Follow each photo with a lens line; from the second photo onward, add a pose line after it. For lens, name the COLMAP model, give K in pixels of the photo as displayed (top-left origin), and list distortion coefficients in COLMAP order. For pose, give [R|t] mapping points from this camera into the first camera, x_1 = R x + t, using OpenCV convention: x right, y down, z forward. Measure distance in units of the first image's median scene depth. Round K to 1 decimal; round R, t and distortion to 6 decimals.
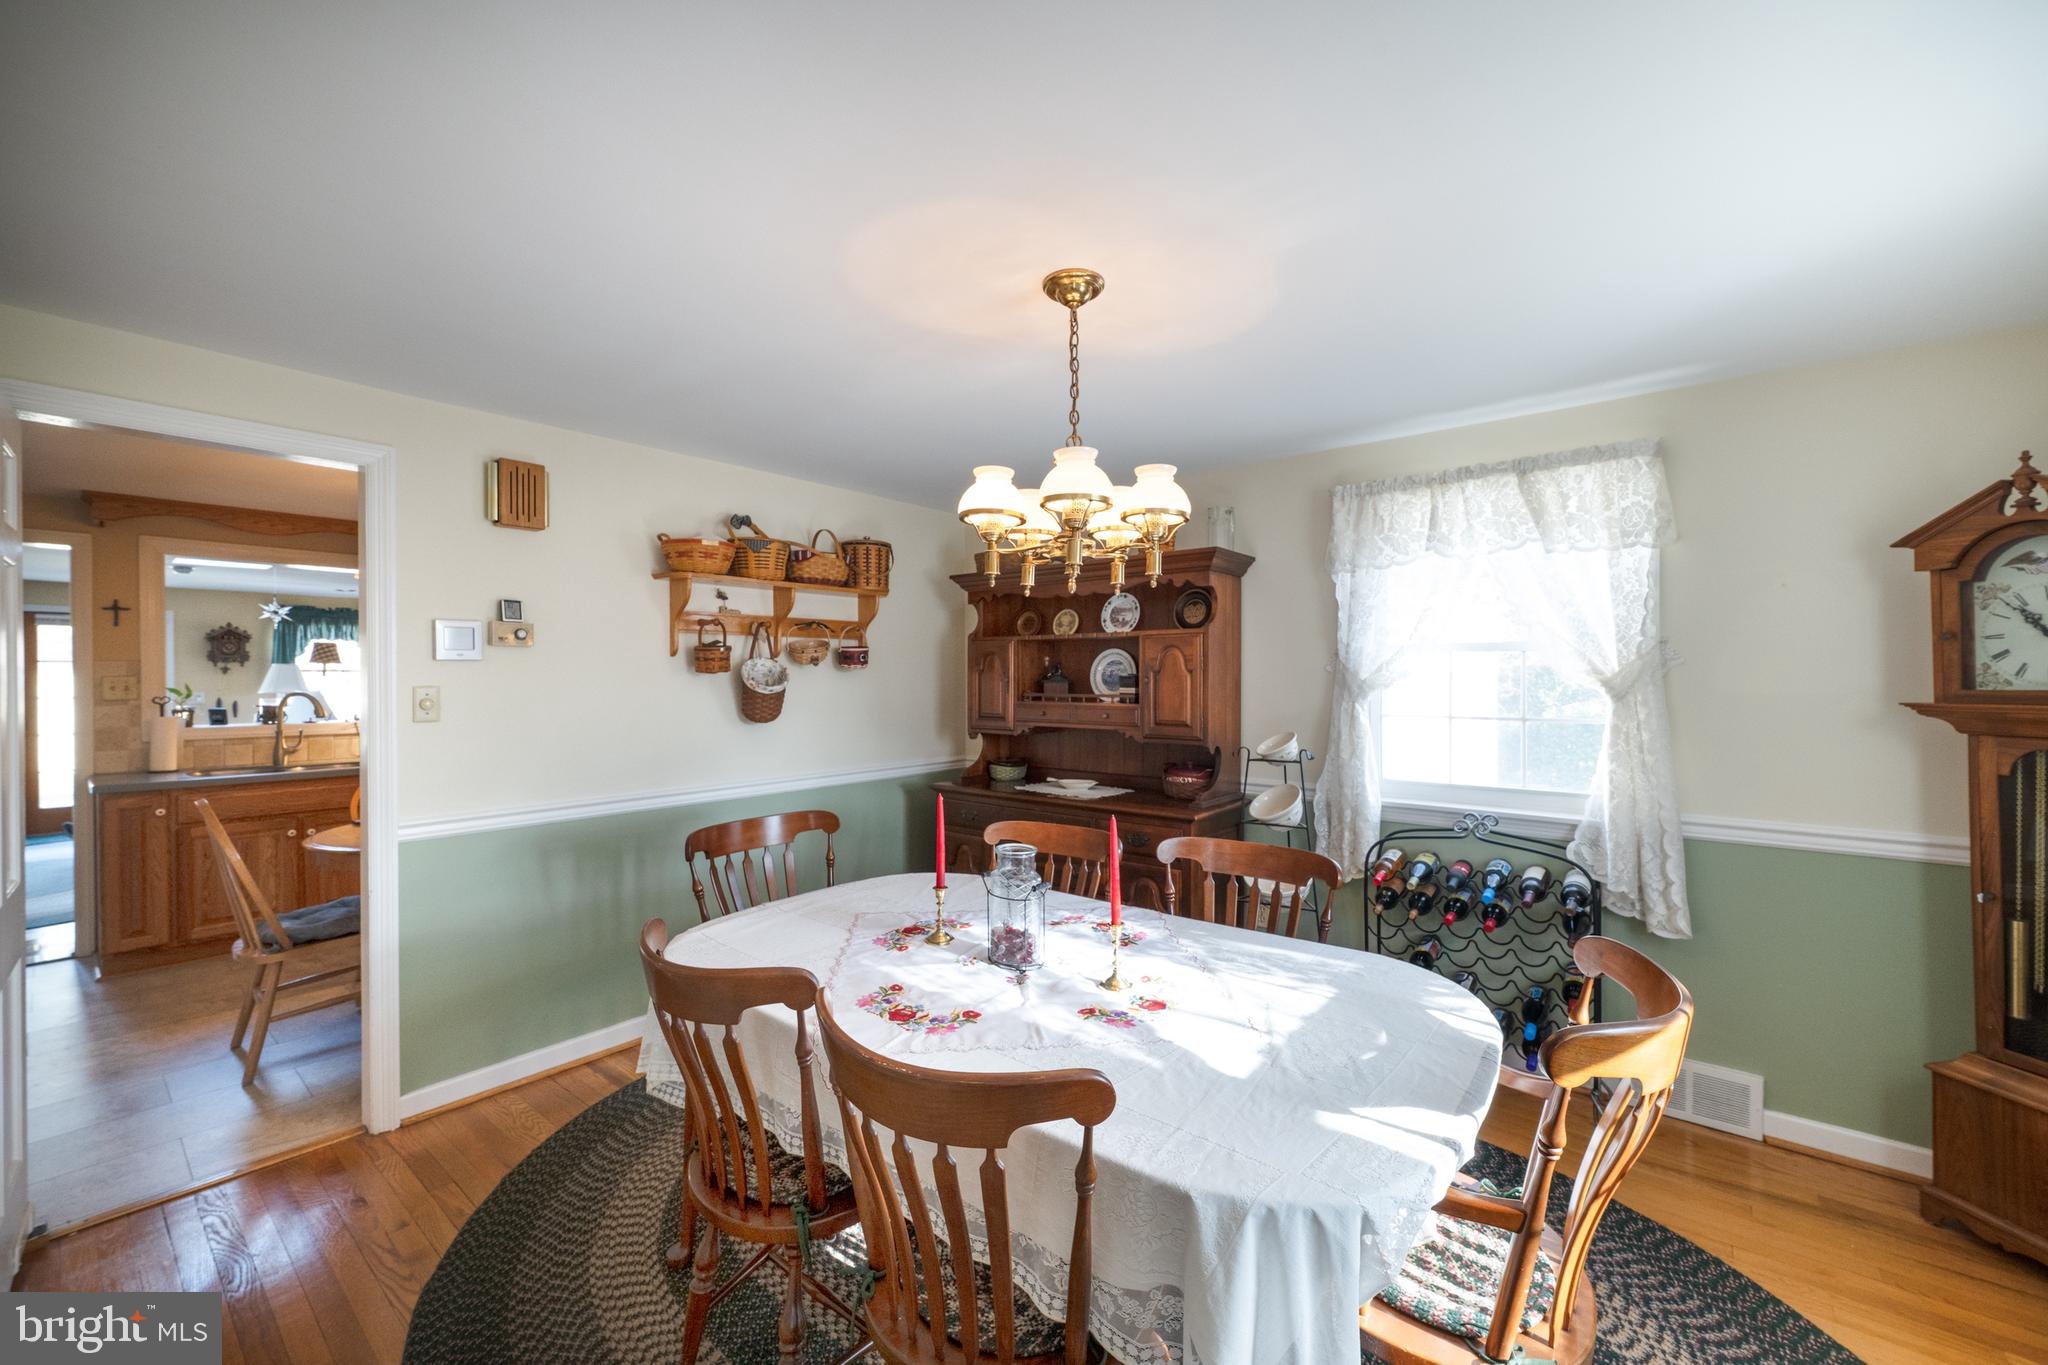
lens RADIAL K [[805.8, 0, 1024.0], [0, 805.8, 682.5], [0, 0, 1]] dist [0.001313, 0.000195]
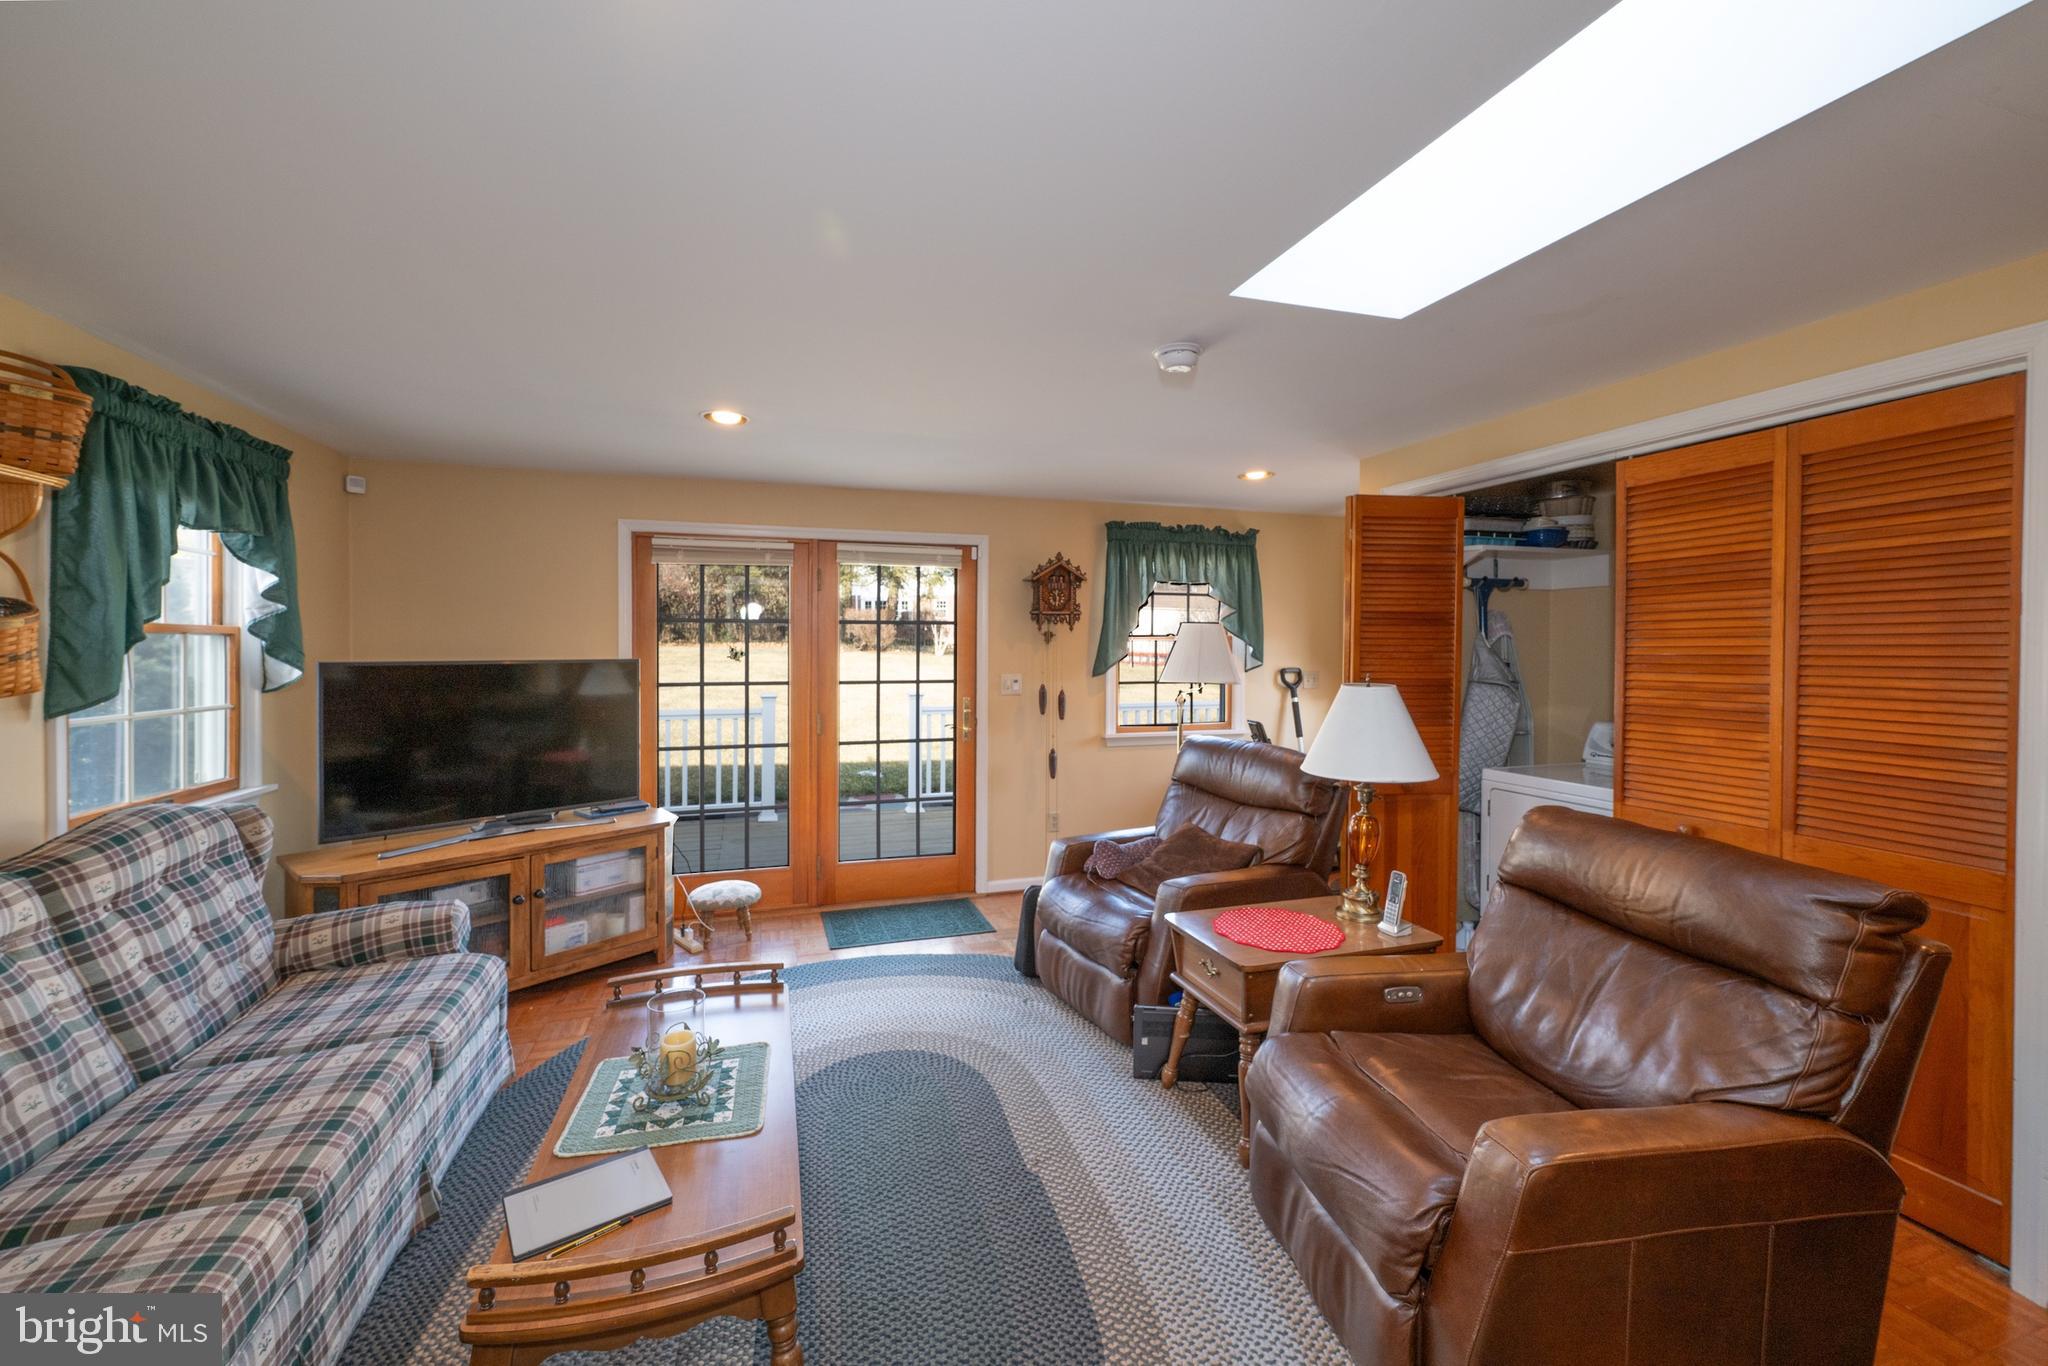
lens RADIAL K [[828.4, 0, 1030.7], [0, 828.4, 636.5], [0, 0, 1]] dist [0.001600, 0.000284]
pose [[0.846796, -0.008603, -0.531849, -0.683427], [0.000569, 0.999883, -0.015268, -0.006486], [0.531918, 0.012626, 0.846702, 0.488102]]
